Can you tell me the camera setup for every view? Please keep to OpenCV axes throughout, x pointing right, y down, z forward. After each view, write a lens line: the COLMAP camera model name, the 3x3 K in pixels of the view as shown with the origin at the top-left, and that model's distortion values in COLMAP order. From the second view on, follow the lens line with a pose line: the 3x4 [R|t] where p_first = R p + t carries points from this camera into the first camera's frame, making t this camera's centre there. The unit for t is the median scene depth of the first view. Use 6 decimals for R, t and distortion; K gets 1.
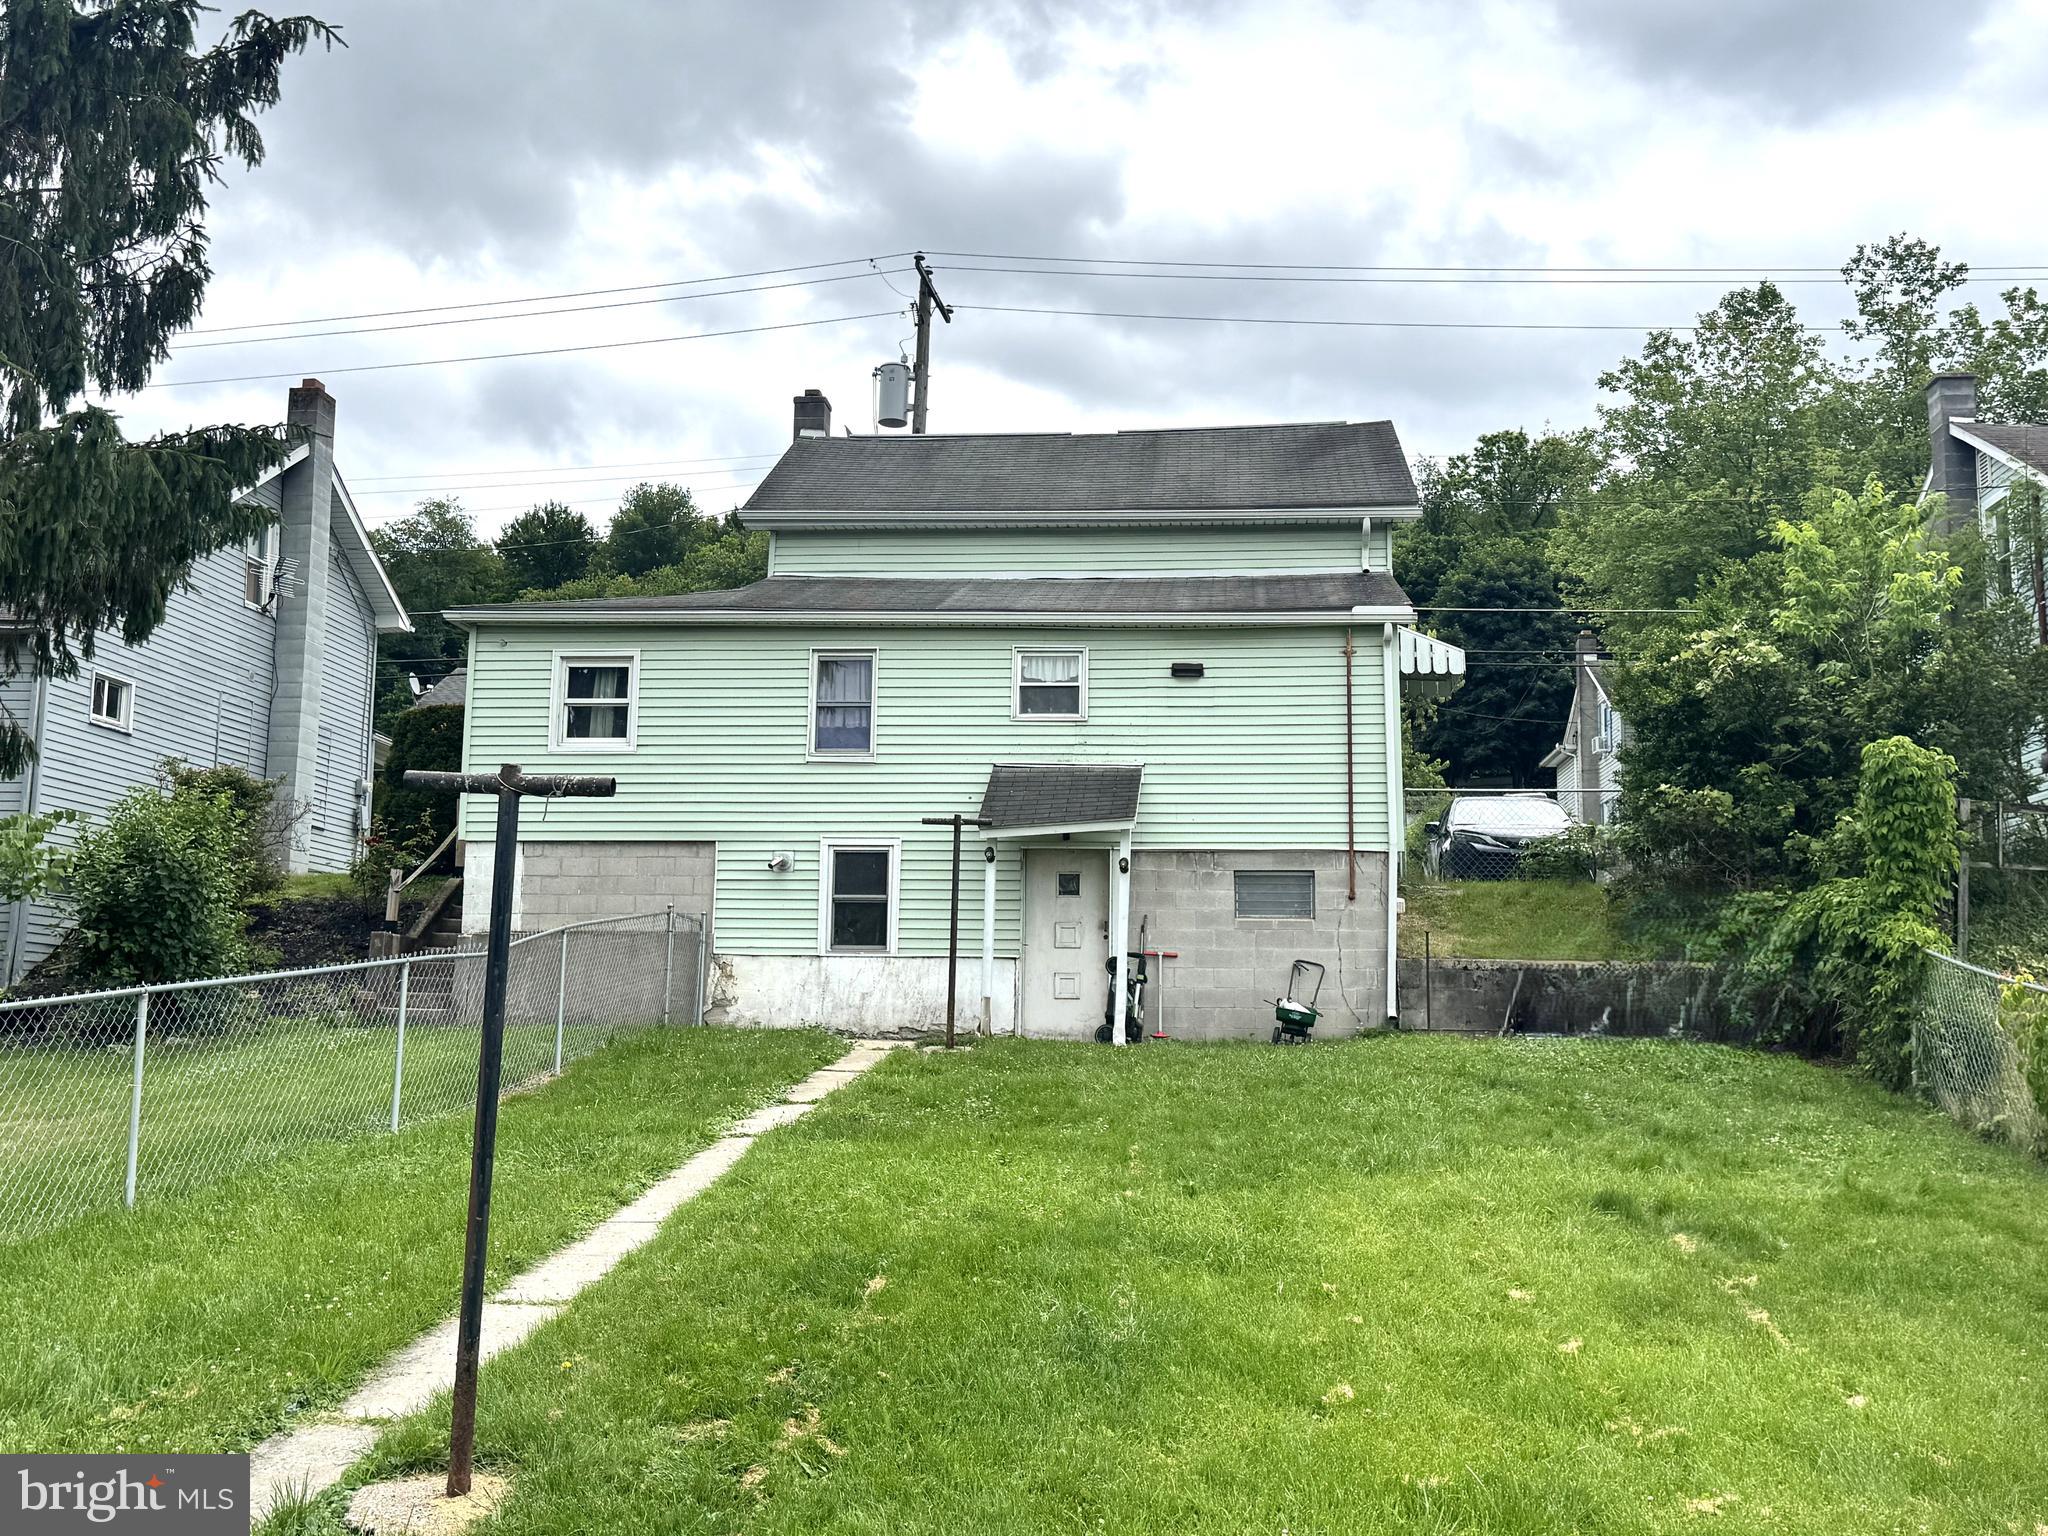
lens RADIAL K [[1943.5, 0, 1024.0], [0, 1943.5, 768.0], [0, 0, 1]] dist [0.210609, -0.428647]
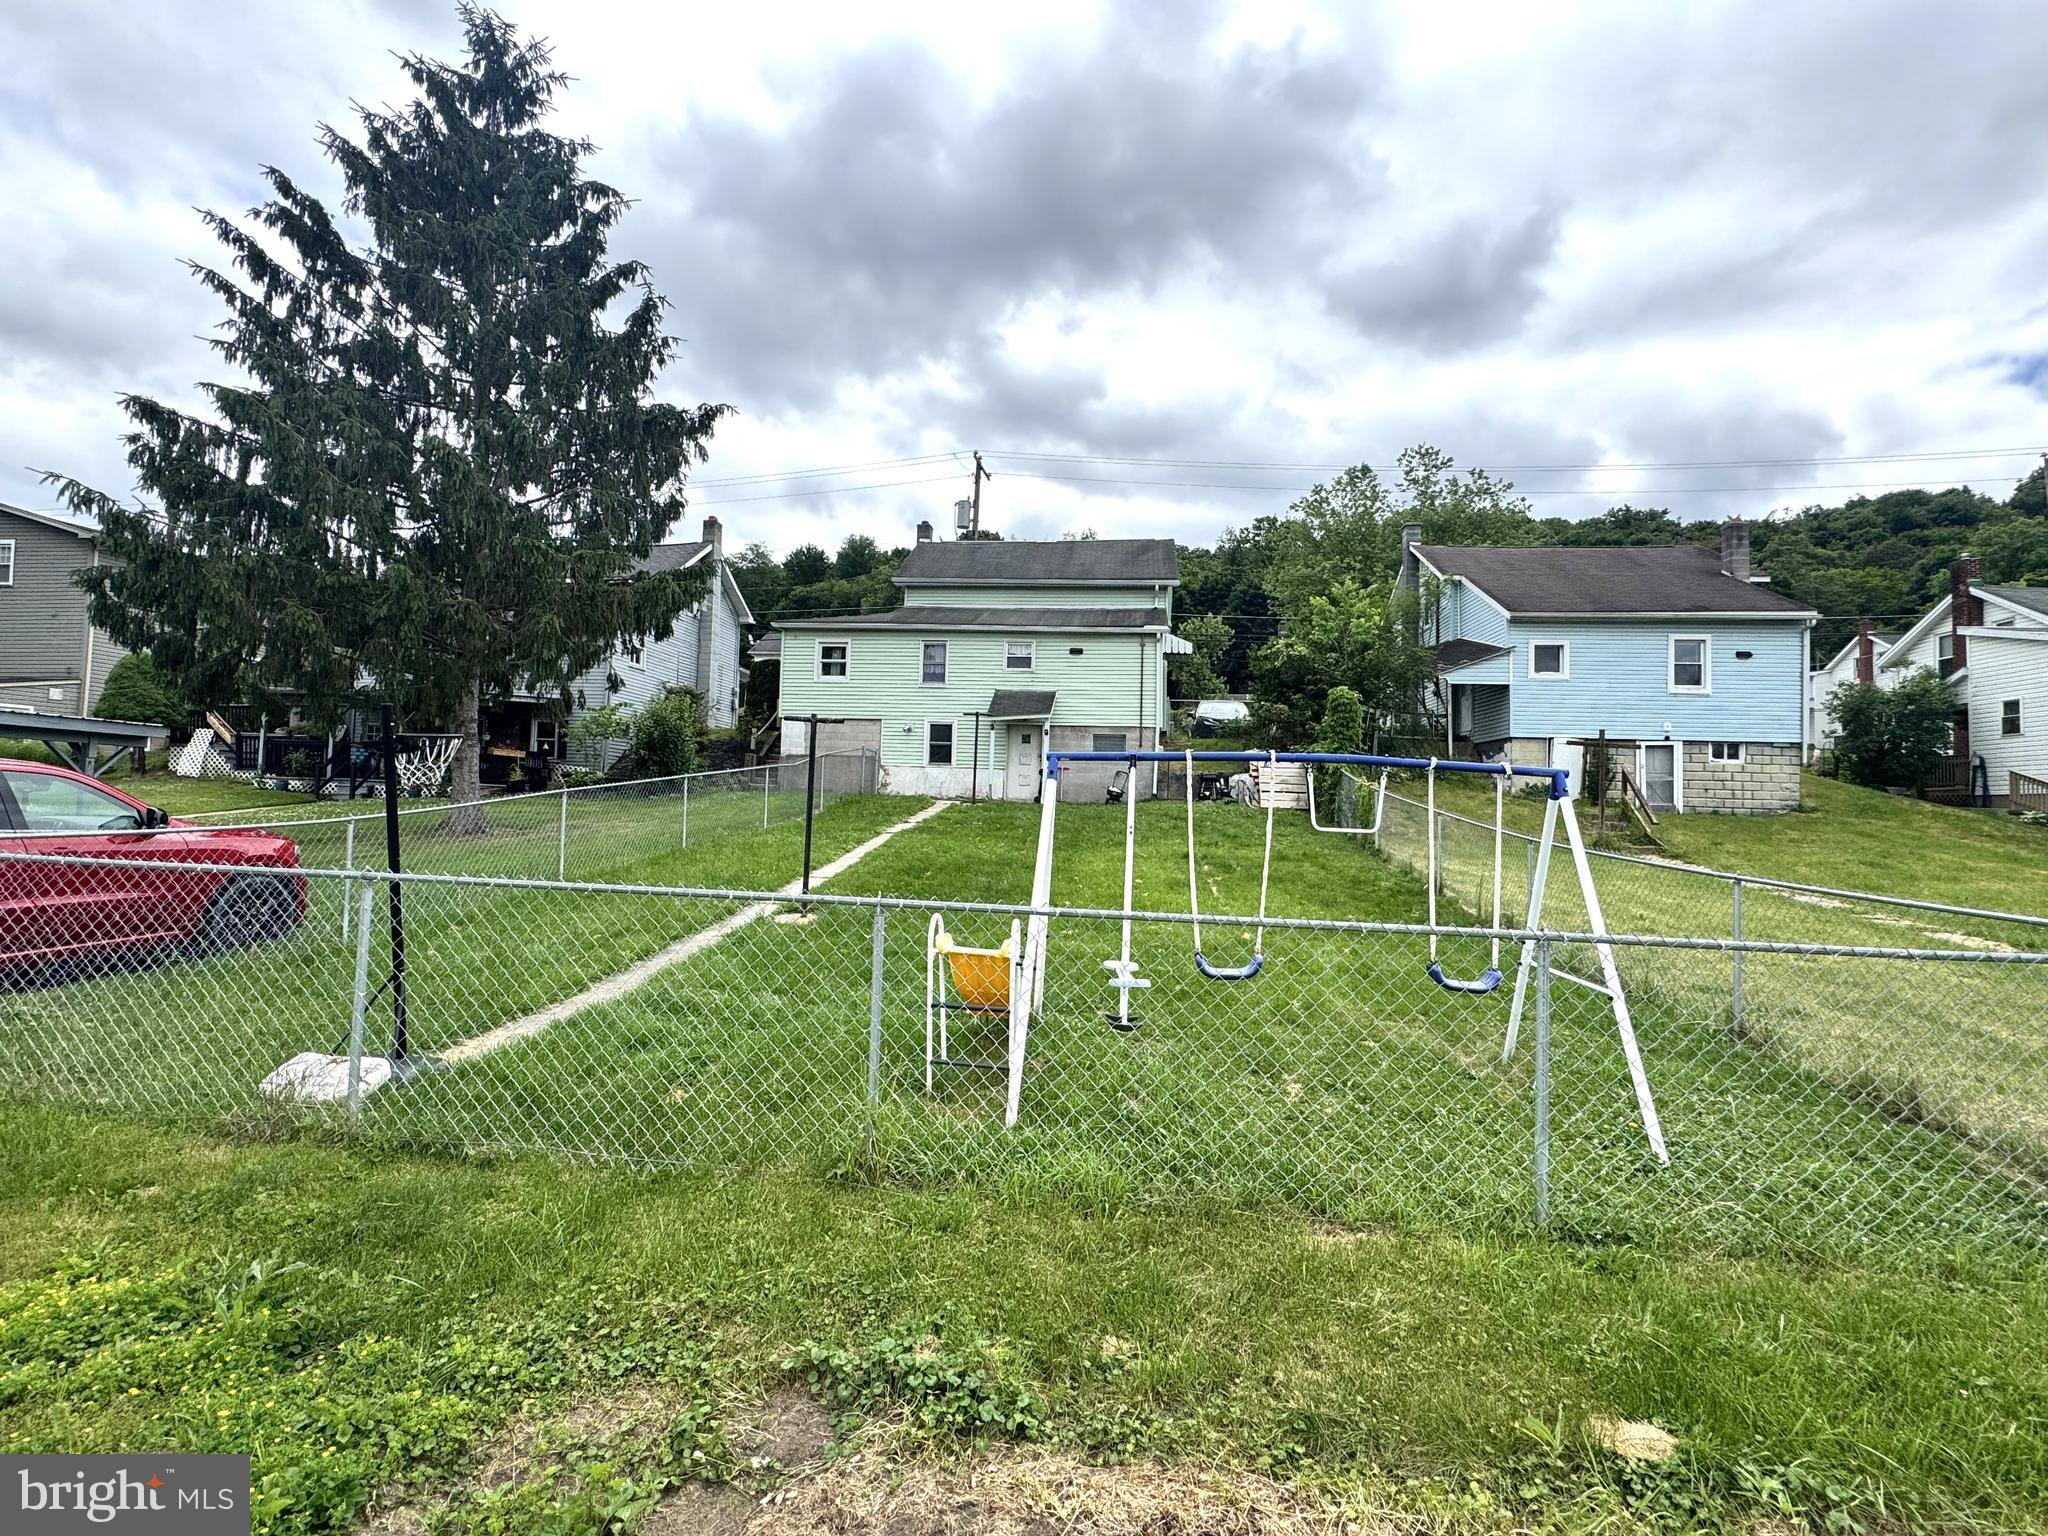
lens RADIAL K [[1155.4, 0, 1063.8], [0, 1155.4, 766.5], [0, 0, 1]] dist [-0.012290, -0.000386]
pose [[0.999860, 0.012776, -0.010790, 0.084387], [-0.011629, 0.994881, 0.100383, -0.050685], [0.012017, -0.100243, 0.994890, -0.432067]]
